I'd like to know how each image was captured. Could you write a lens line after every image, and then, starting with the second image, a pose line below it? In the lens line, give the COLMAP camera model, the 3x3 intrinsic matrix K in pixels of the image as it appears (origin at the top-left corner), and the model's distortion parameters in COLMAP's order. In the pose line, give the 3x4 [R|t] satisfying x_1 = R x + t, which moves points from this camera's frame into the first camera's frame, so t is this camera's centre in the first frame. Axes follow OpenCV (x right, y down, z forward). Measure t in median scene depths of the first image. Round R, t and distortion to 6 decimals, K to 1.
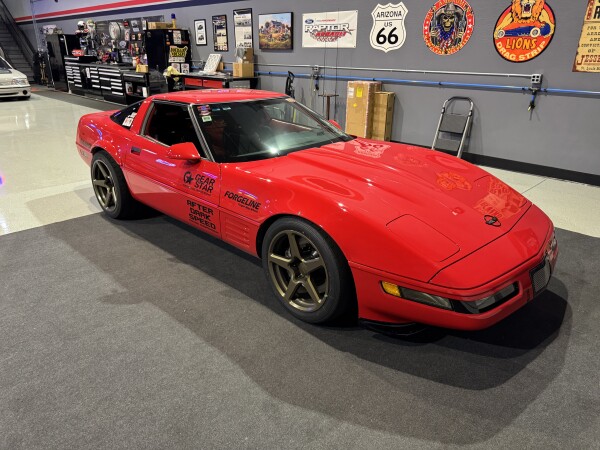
lens RADIAL K [[431.5, 0, 296.9], [0, 431.5, 223.5], [0, 0, 1]] dist [0.014418, -0.020596]
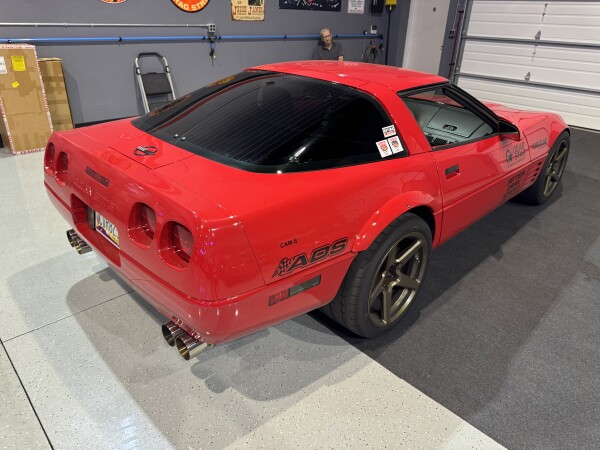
lens RADIAL K [[431.5, 0, 303.4], [0, 431.5, 223.9], [0, 0, 1]] dist [0.014418, -0.020596]
pose [[0.008473, -0.450103, 0.892936, -0.563630], [0.335380, 0.842526, 0.421510, -0.257655], [-0.942045, 0.295901, 0.158094, 0.646669]]
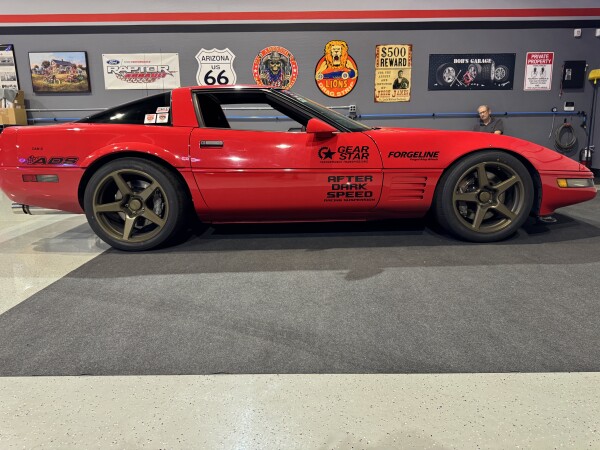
lens RADIAL K [[431.5, 0, 300.8], [0, 431.5, 227.2], [0, 0, 1]] dist [0.014418, -0.020596]
pose [[0.697683, -0.165795, 0.696958, -0.483739], [0.283690, 0.957264, -0.056268, 0.043392], [-0.657844, 0.236978, 0.714901, 0.196751]]
